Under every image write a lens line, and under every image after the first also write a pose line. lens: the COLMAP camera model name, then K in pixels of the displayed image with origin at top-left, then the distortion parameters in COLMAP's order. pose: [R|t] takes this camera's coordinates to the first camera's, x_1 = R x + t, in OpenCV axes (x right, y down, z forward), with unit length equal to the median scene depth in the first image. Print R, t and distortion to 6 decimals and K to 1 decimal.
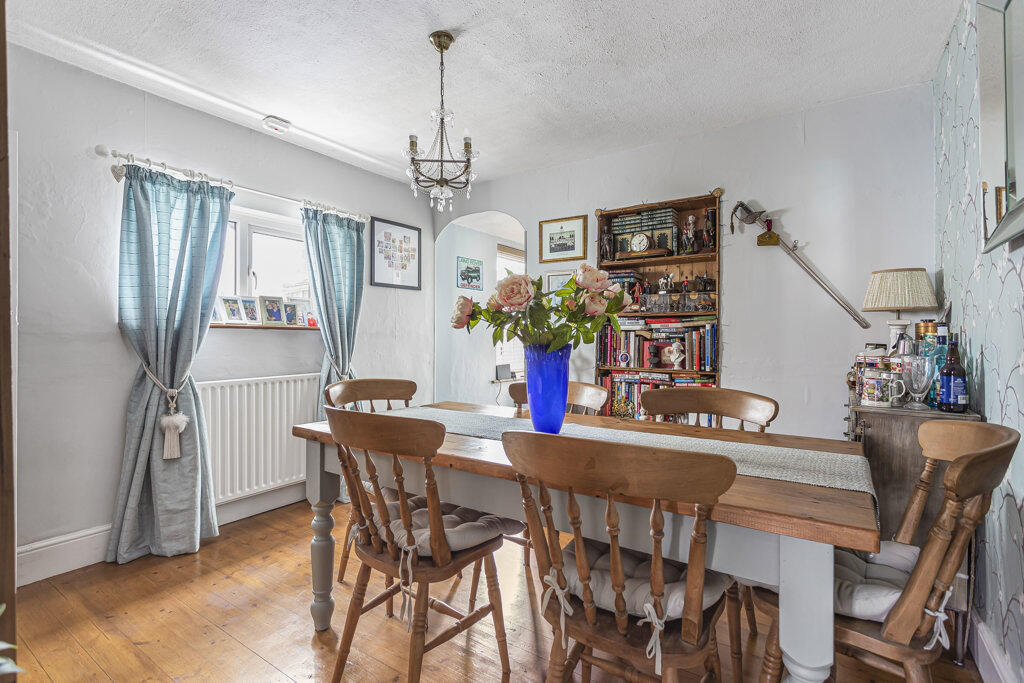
lens RADIAL K [[494.0, 0, 509.3], [0, 494.0, 337.4], [0, 0, 1]] dist [0.000786, 0.000115]
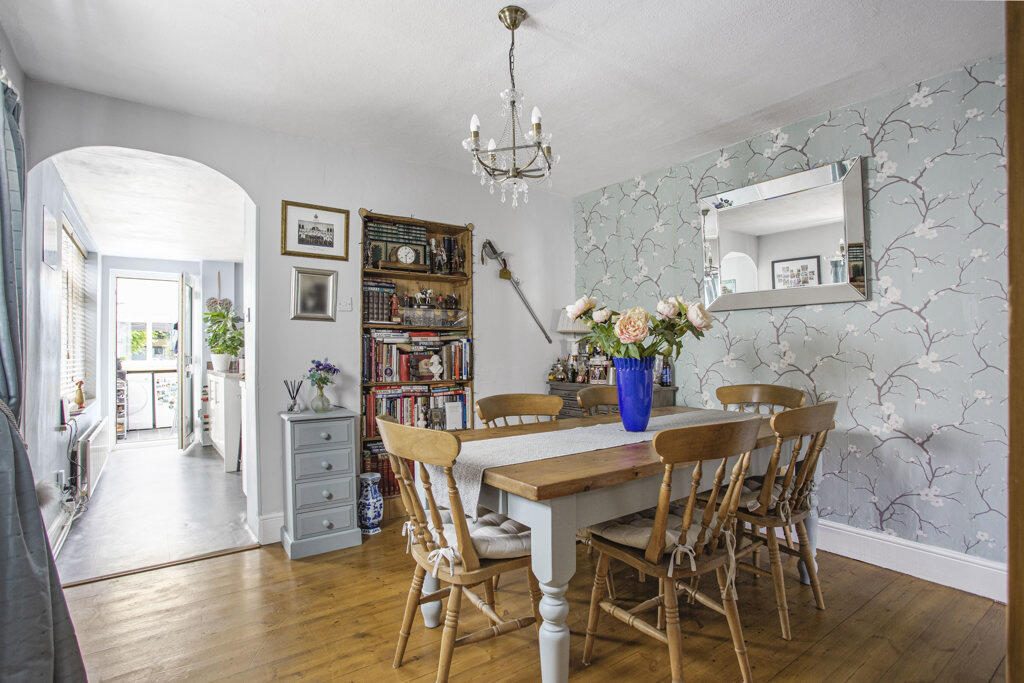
lens RADIAL K [[507.0, 0, 517.4], [0, 507.0, 335.0], [0, 0, 1]] dist [-0.048110, 0.000478]
pose [[0.333236, 0.024798, 0.942517, -0.616787], [0.008916, 0.999526, -0.029450, 0.000718], [-0.942801, 0.018218, 0.332857, 0.455448]]
